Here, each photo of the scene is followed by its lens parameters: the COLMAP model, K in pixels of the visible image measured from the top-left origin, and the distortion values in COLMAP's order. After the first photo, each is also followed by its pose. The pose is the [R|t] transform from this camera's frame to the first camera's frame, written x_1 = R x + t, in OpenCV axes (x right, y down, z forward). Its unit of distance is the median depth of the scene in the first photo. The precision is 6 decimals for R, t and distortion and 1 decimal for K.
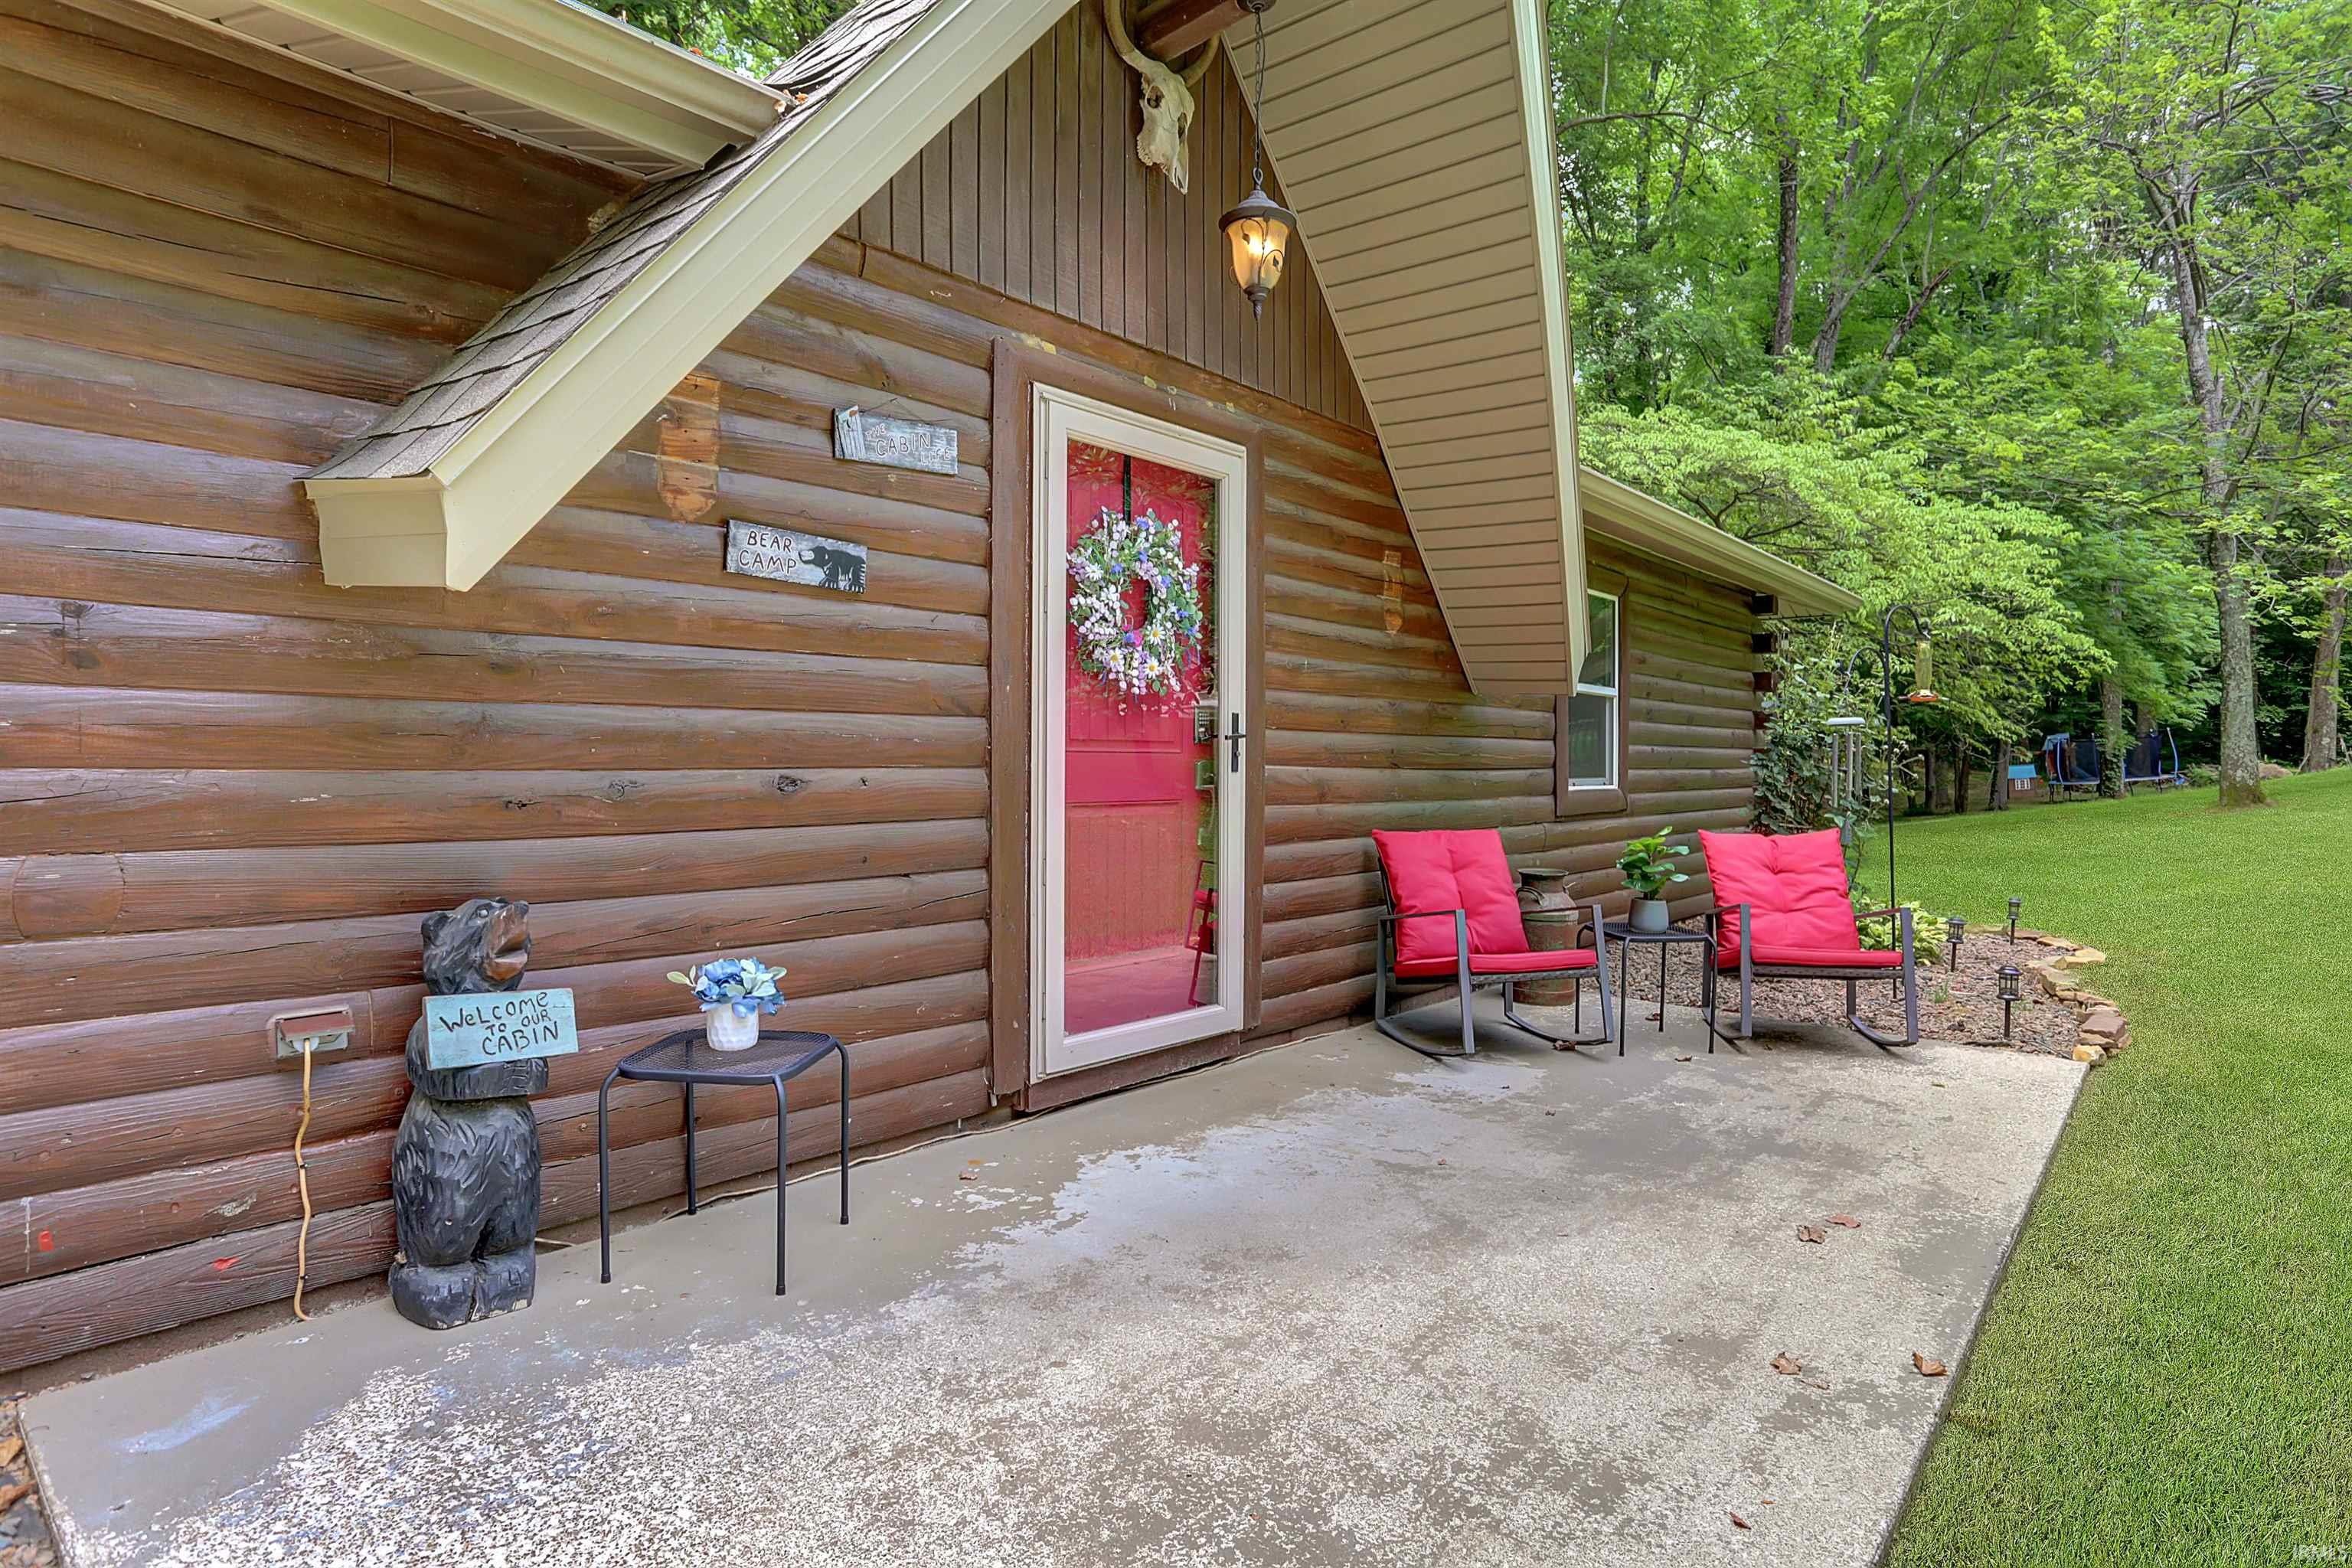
lens RADIAL K [[1227.9, 0, 1172.4], [0, 1227.9, 738.0], [0, 0, 1]] dist [-0.047542, 0.000714]
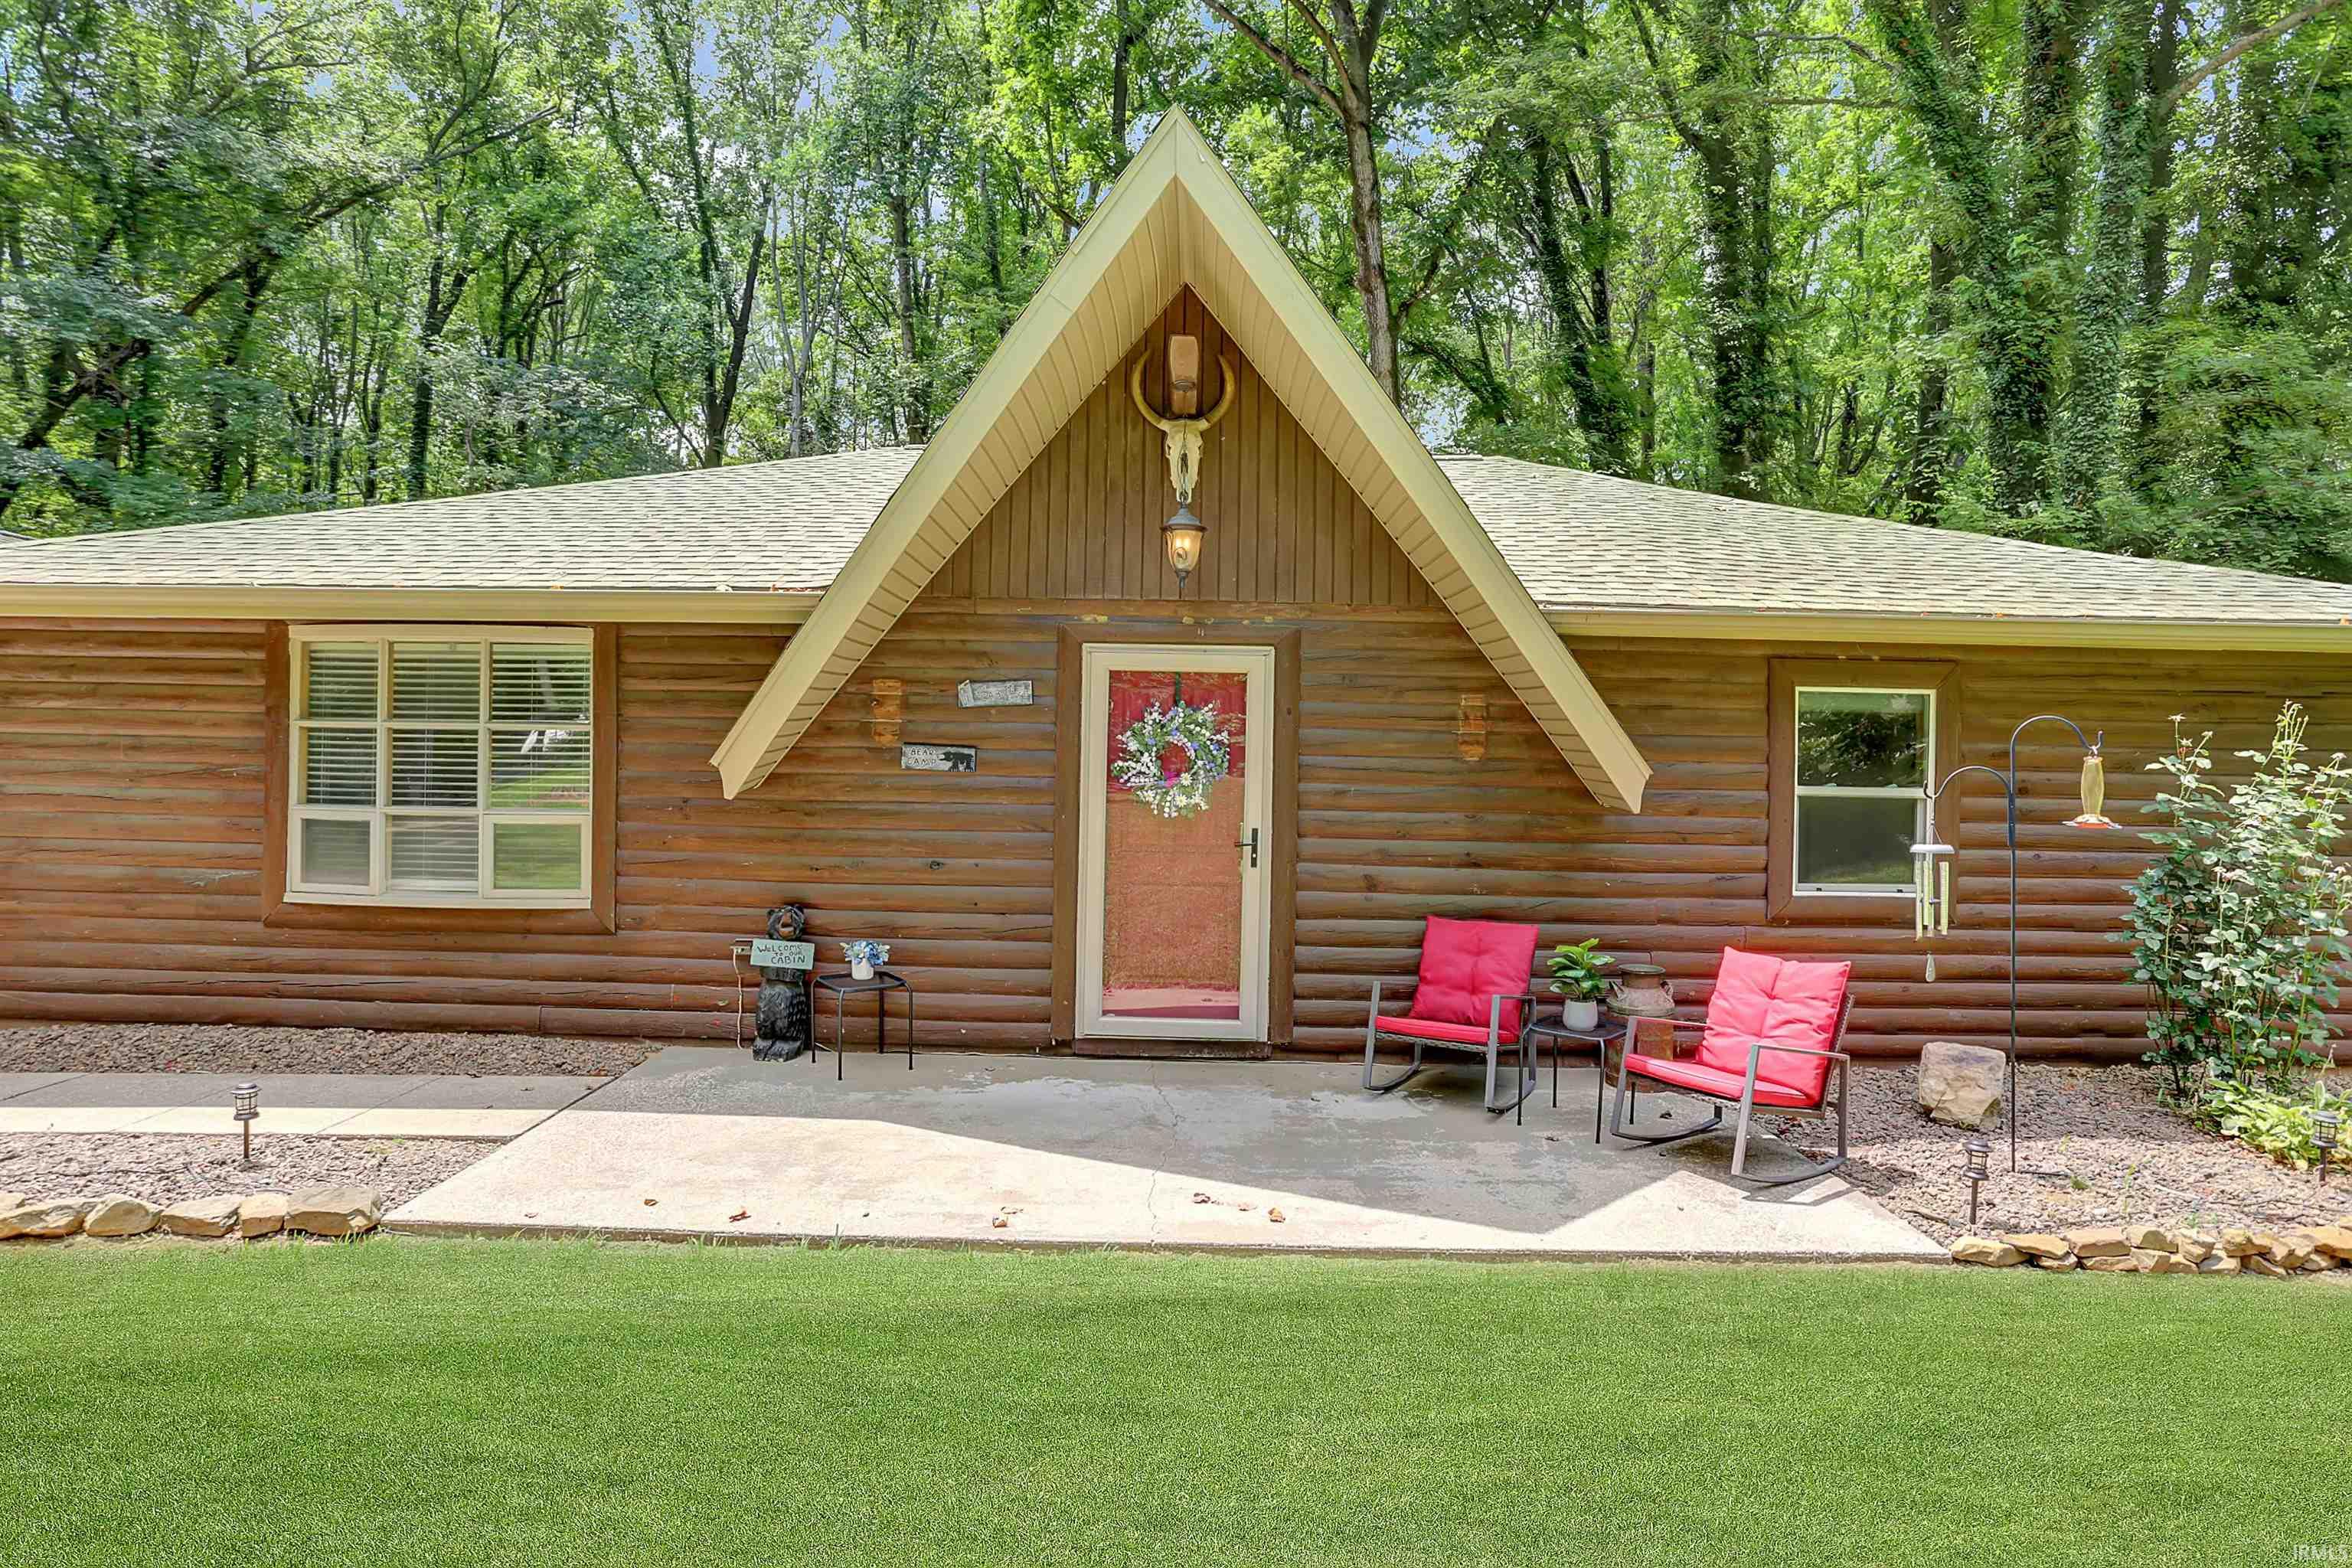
lens RADIAL K [[1227.9, 0, 1172.4], [0, 1227.9, 738.0], [0, 0, 1]] dist [-0.047542, 0.000714]
pose [[0.644671, -0.006829, -0.764429, 1.283360], [0.000403, 0.999963, -0.008593, -0.133622], [0.764460, 0.005231, 0.644650, -0.048125]]
